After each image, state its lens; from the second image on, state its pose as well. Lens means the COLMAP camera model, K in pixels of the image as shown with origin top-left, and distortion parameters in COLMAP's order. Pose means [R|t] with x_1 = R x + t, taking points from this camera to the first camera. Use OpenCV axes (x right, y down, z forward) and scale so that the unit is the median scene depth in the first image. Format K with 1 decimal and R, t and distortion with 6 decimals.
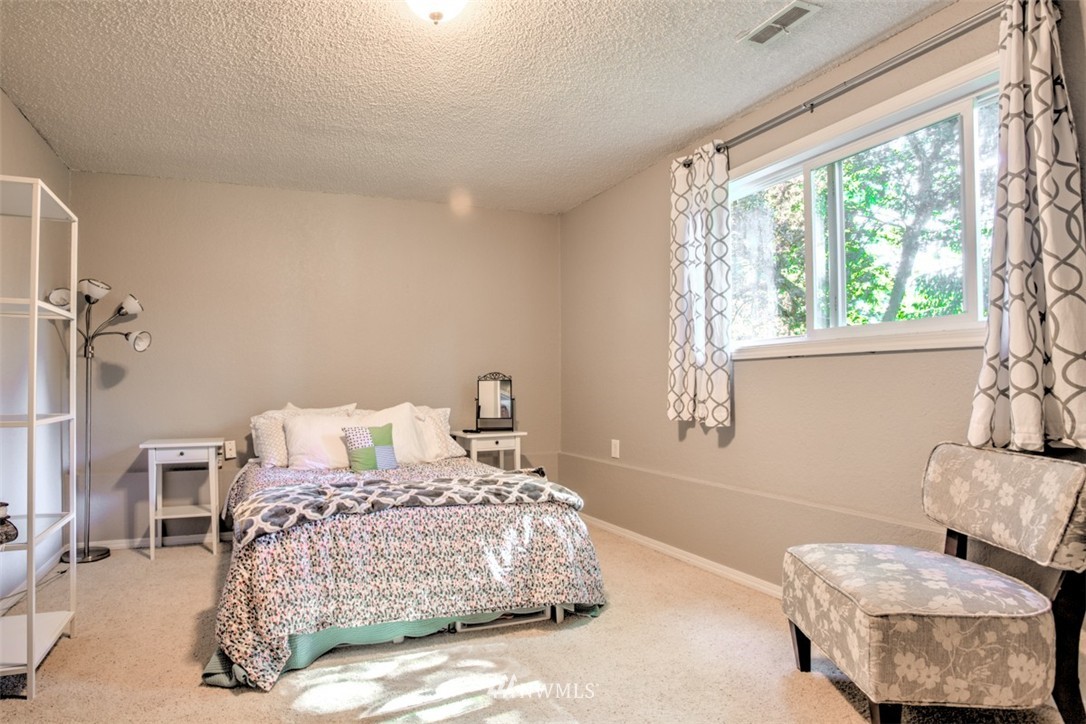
lens RADIAL K [[636.8, 0, 538.6], [0, 636.8, 384.2], [0, 0, 1]] dist [-0.110923, 0.064314]
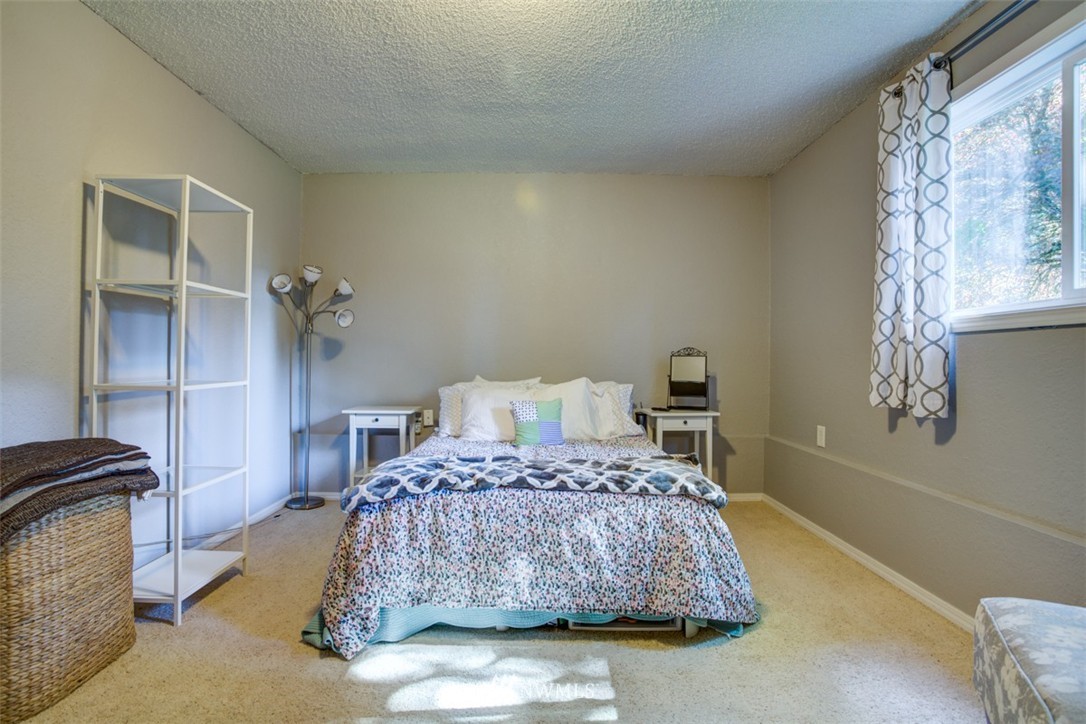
lens RADIAL K [[613.2, 0, 541.3], [0, 613.2, 355.7], [0, 0, 1]] dist [-0.077165, 0.037148]
pose [[0.917721, 0.009943, -0.397101, 0.174428], [-0.013057, 0.999902, -0.005137, 0.000472], [0.397011, 0.009899, 0.917760, 0.160121]]
